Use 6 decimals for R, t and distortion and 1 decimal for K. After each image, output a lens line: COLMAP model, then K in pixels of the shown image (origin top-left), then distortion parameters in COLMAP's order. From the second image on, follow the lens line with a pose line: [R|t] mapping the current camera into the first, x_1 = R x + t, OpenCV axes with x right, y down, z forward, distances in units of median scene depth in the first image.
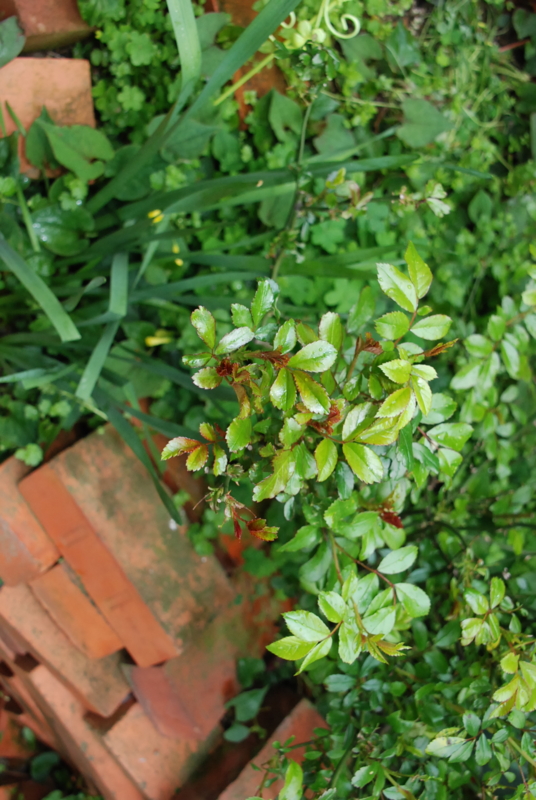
lens RADIAL K [[1078.3, 0, 267.6], [0, 1078.3, 400.0], [0, 0, 1]] dist [0.096035, 0.000000]
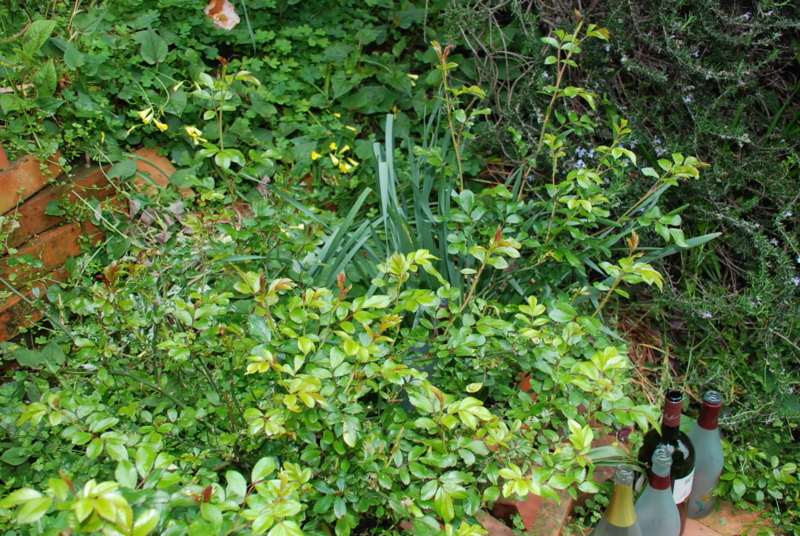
lens RADIAL K [[858.2, 0, 398.2], [0, 858.2, 269.6], [0, 0, 1]] dist [0.068598, 0.000000]
pose [[-0.177203, -0.931023, 0.319052, -0.014344], [0.973429, -0.118029, 0.196227, 0.105566], [-0.145034, 0.345347, 0.927200, -0.142965]]
